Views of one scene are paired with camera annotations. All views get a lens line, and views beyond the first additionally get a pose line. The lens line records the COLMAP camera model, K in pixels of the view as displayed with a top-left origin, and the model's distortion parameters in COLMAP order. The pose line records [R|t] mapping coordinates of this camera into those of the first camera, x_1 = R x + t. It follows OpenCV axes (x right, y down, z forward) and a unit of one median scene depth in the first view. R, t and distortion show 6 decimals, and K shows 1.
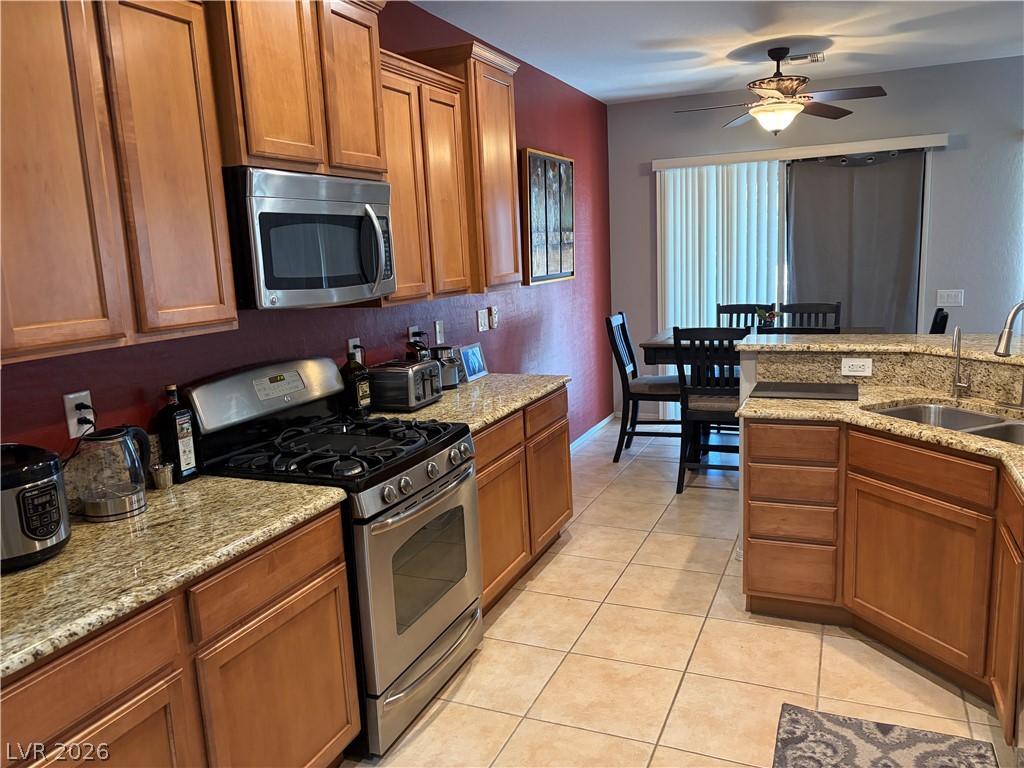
lens RADIAL K [[757.7, 0, 512.0], [0, 757.7, 384.0], [0, 0, 1]] dist [-0.000610, -0.010619]
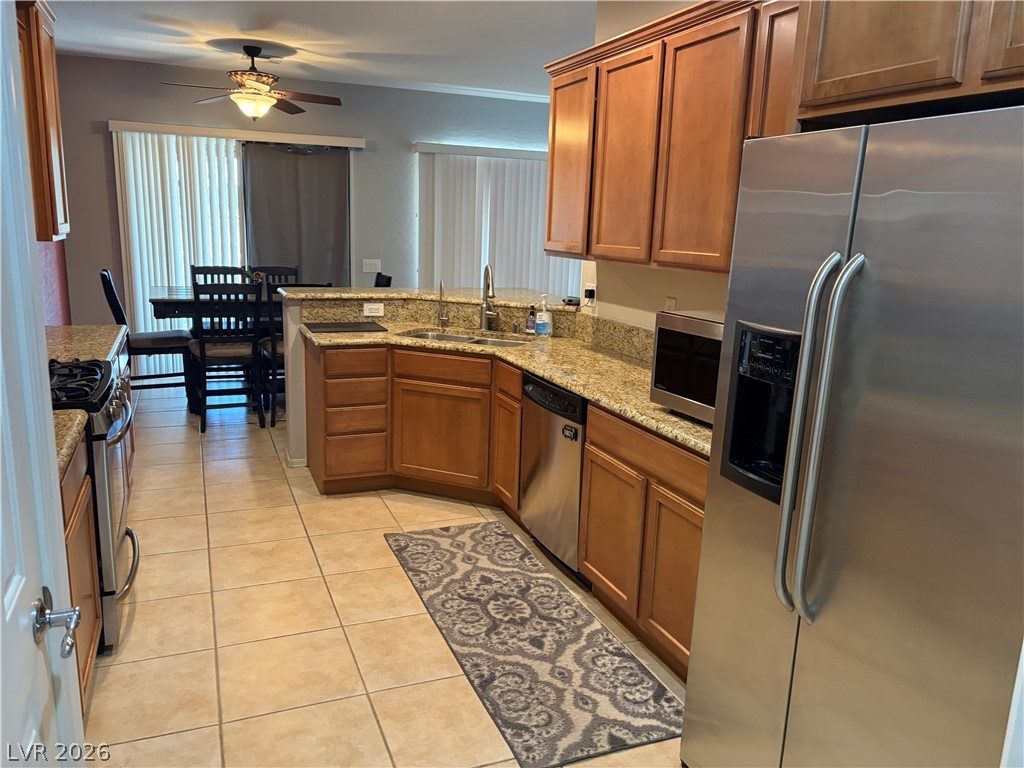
lens RADIAL K [[755.8, 0, 512.0], [0, 755.8, 384.0], [0, 0, 1]] dist [-0.031044, -0.005458]
pose [[0.689346, -0.078883, 0.720125, -0.390221], [0.051278, 0.996874, 0.060111, 0.044733], [-0.722616, -0.004511, 0.691235, -0.147048]]
